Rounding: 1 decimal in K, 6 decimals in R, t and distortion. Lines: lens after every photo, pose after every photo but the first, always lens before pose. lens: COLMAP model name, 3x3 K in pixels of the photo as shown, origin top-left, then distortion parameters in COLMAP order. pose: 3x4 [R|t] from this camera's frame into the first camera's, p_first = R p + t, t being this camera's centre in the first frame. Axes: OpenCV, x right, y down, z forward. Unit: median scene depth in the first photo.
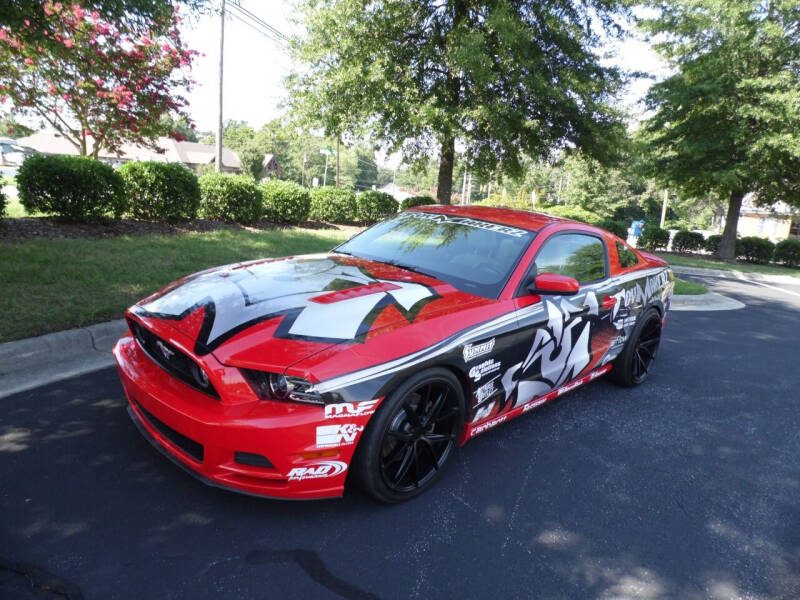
lens RADIAL K [[530.8, 0, 404.1], [0, 530.8, 299.0], [0, 0, 1]] dist [0.008036, -0.009921]
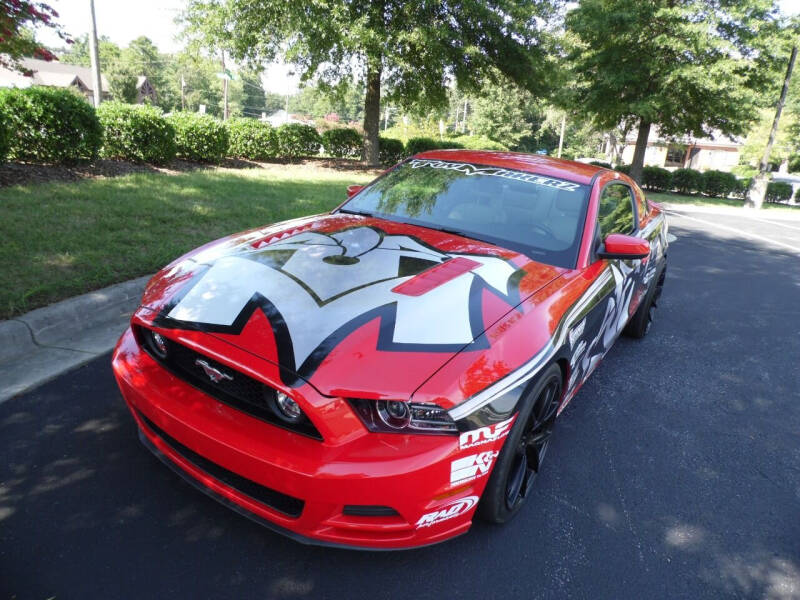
lens RADIAL K [[530.8, 0, 404.1], [0, 530.8, 299.0], [0, 0, 1]] dist [0.008036, -0.009921]
pose [[0.981376, -0.061455, 0.182002, -0.076115], [0.037967, 0.990808, 0.129837, -0.021854], [-0.188309, -0.120509, 0.974688, 0.057232]]
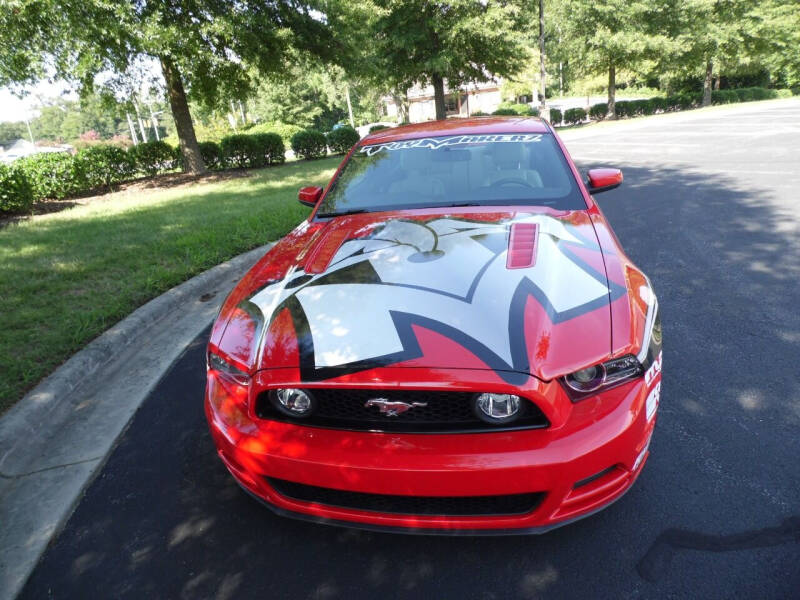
lens RADIAL K [[530.8, 0, 404.1], [0, 530.8, 299.0], [0, 0, 1]] dist [0.008036, -0.009921]
pose [[0.815667, -0.348368, 0.461872, -0.169076], [0.279827, 0.936337, 0.212060, -0.040969], [-0.506344, -0.043727, 0.861223, 0.100159]]
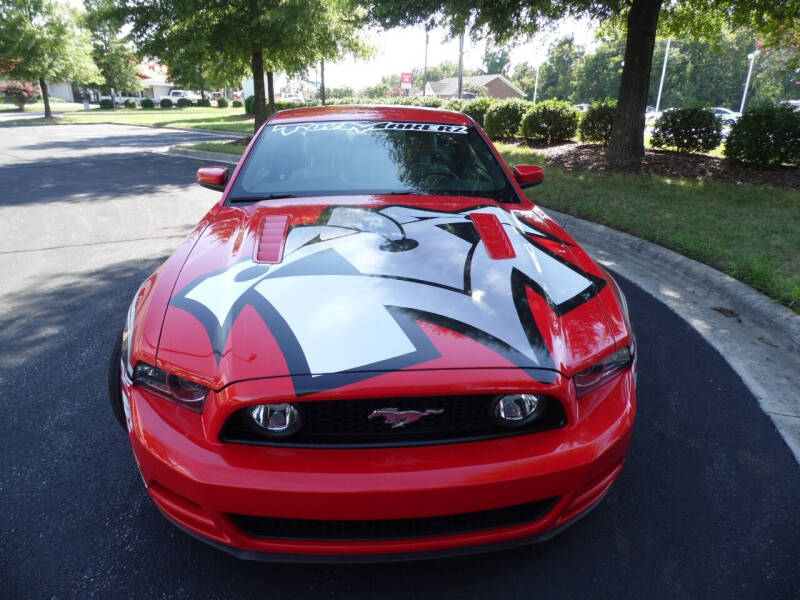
lens RADIAL K [[530.8, 0, 404.1], [0, 530.8, 299.0], [0, 0, 1]] dist [0.008036, -0.009921]
pose [[0.649860, -0.356779, 0.671112, -0.190576], [0.218837, 0.933420, 0.284321, -0.045036], [-0.727869, -0.037905, 0.684668, 0.145401]]
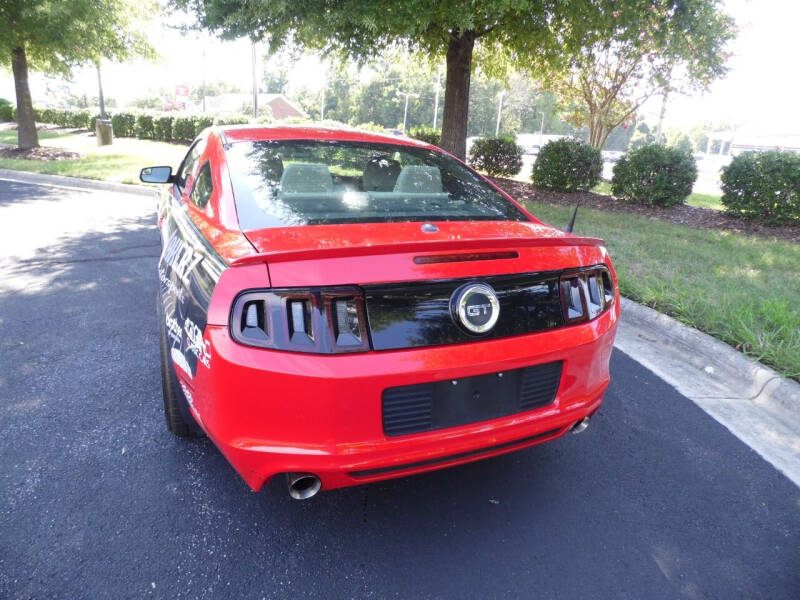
lens RADIAL K [[530.8, 0, 404.1], [0, 530.8, 299.0], [0, 0, 1]] dist [0.008036, -0.009921]
pose [[0.318879, -0.369132, 0.872959, -0.223861], [0.172726, 0.928251, 0.329418, -0.065199], [-0.931924, 0.045739, 0.359758, 0.229562]]
